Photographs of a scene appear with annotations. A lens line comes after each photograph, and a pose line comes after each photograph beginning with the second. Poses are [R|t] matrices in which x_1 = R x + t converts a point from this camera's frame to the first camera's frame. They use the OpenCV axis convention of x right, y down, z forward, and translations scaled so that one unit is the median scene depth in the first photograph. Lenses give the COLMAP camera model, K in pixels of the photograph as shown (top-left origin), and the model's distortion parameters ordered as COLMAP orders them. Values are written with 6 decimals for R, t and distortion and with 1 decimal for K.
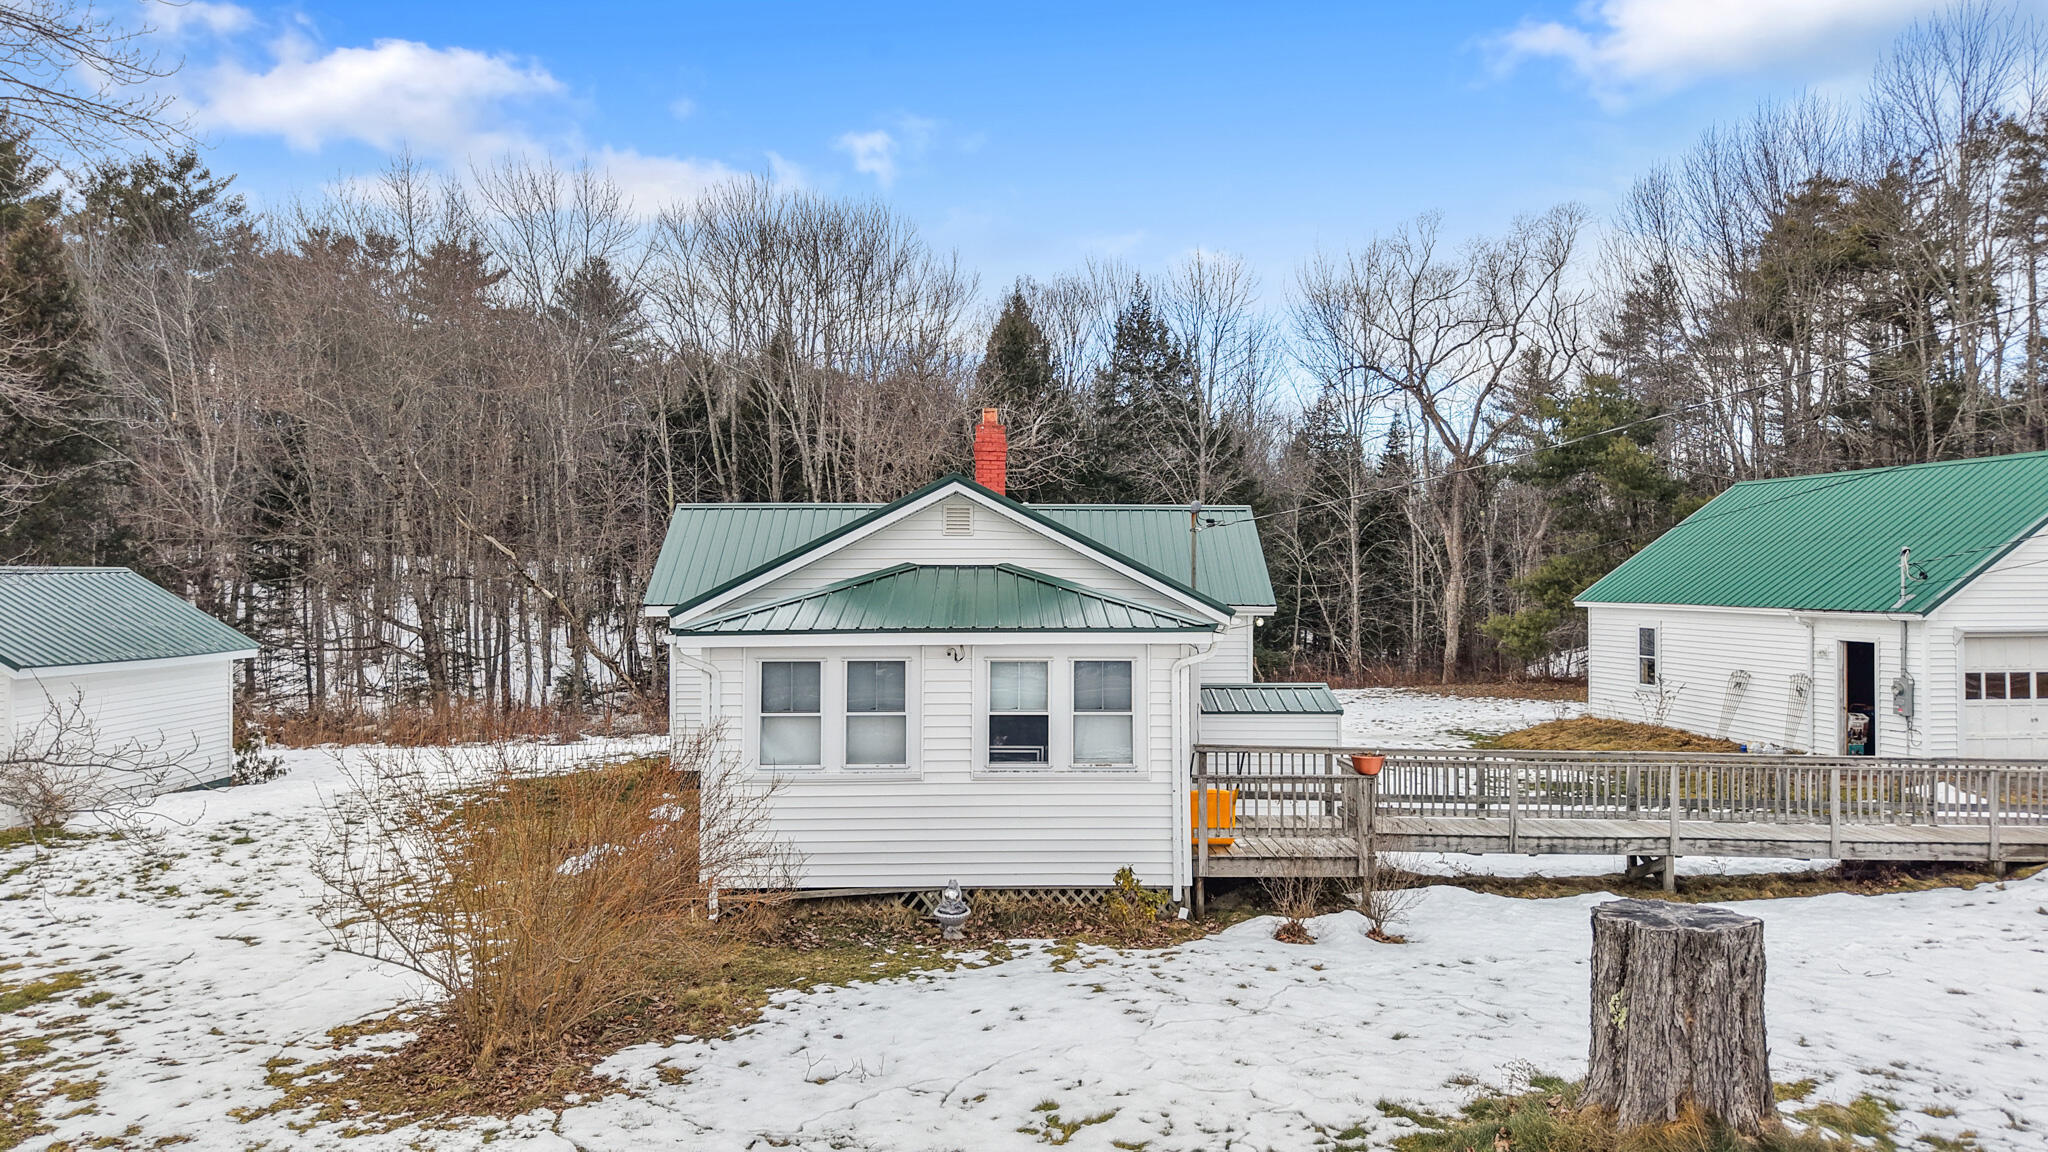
lens RADIAL K [[1382.9, 0, 1028.2], [0, 1382.9, 574.2], [0, 0, 1]] dist [0.024821, -0.028884]
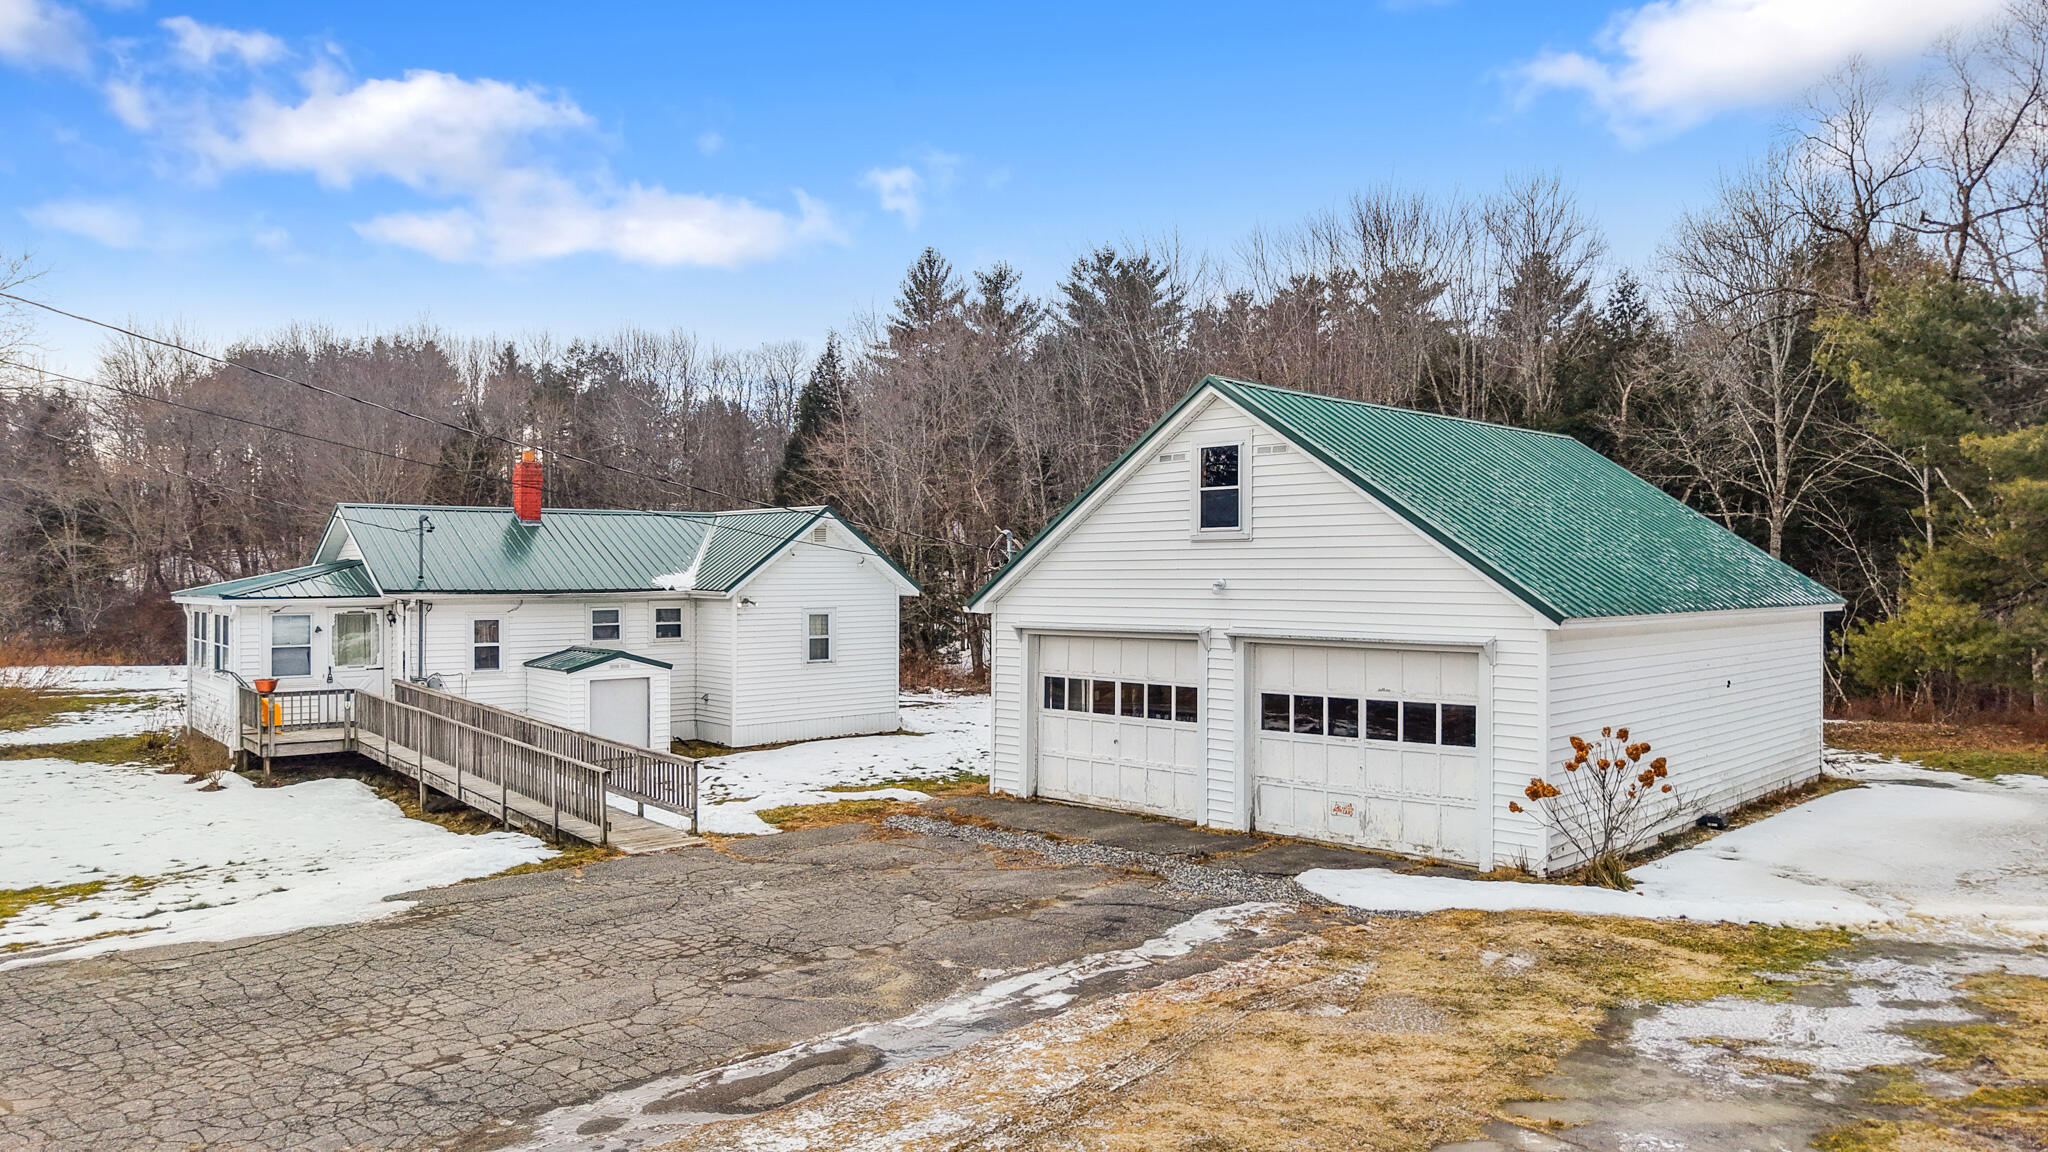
lens RADIAL K [[1380.0, 0, 1019.1], [0, 1380.0, 561.8], [0, 0, 1]] dist [0.086622, -0.185246]
pose [[0.607631, -0.007502, -0.794184, 2.047553], [0.001273, 0.999963, -0.008472, 0.012097], [0.794218, 0.004137, 0.607618, 0.726389]]
